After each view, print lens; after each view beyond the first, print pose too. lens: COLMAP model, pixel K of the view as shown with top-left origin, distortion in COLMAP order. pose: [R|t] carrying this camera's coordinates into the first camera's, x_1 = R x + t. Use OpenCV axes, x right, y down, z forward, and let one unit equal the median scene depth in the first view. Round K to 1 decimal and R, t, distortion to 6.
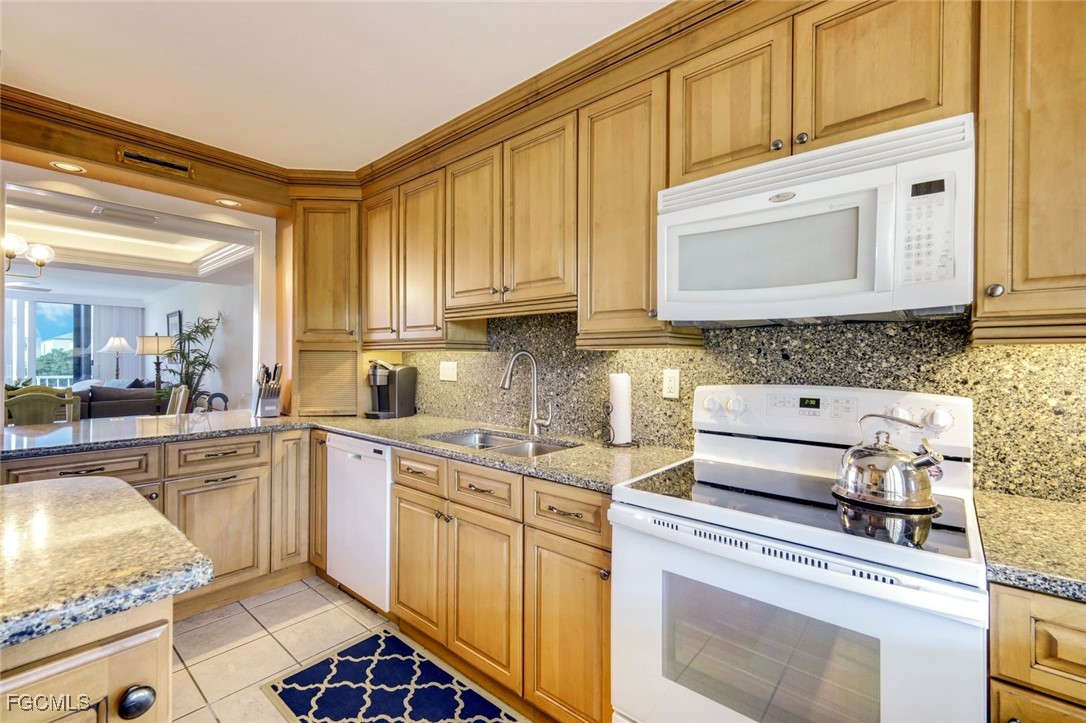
lens RADIAL K [[470.5, 0, 546.1], [0, 470.5, 359.8], [0, 0, 1]] dist [0.003041, 0.000384]
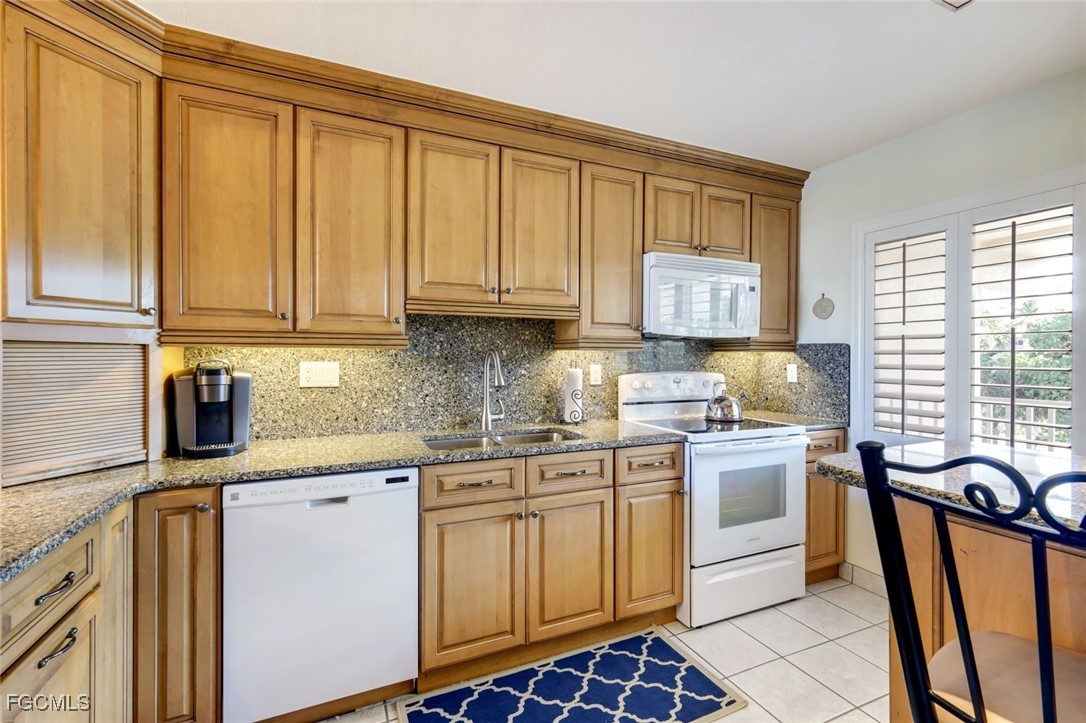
lens RADIAL K [[470.5, 0, 541.5], [0, 470.5, 359.4], [0, 0, 1]] dist [0.003041, 0.000384]
pose [[0.427827, -0.007825, 0.903827, -1.034545], [0.001307, 0.999967, 0.008039, -0.007231], [-0.903860, -0.002258, 0.427823, 0.505579]]
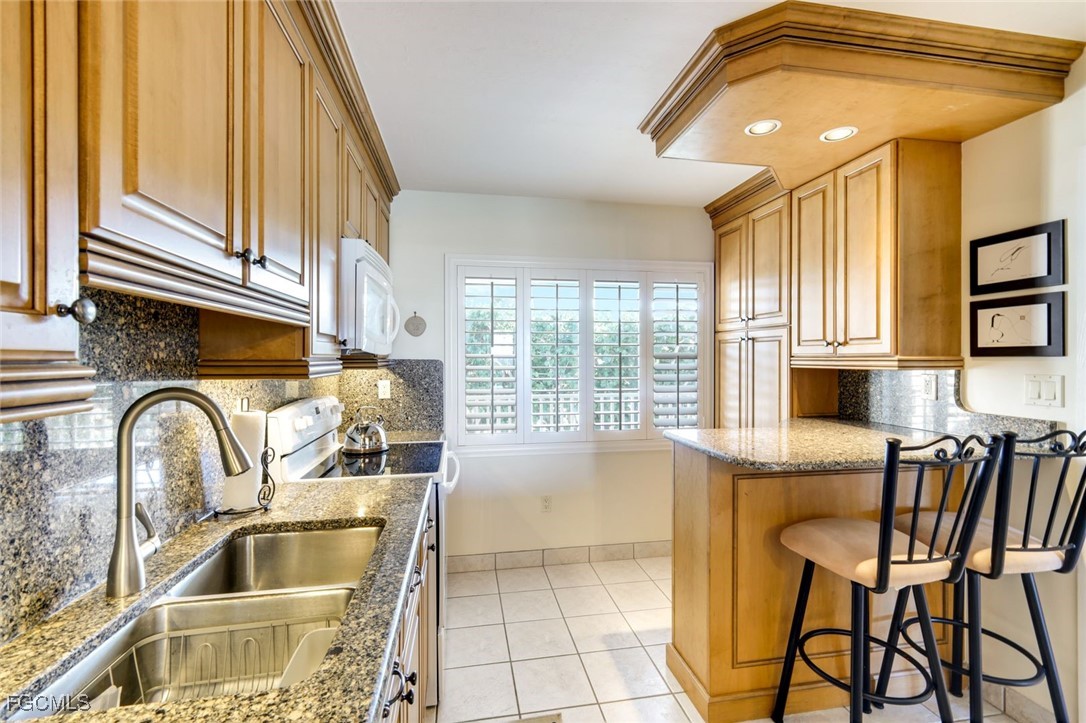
lens RADIAL K [[470.5, 0, 539.4], [0, 470.5, 359.0], [0, 0, 1]] dist [0.003041, 0.000384]
pose [[-0.770790, -0.005023, 0.637070, -0.639969], [0.000419, 0.999965, 0.008392, -0.055584], [-0.637090, 0.006735, -0.770760, 1.233758]]
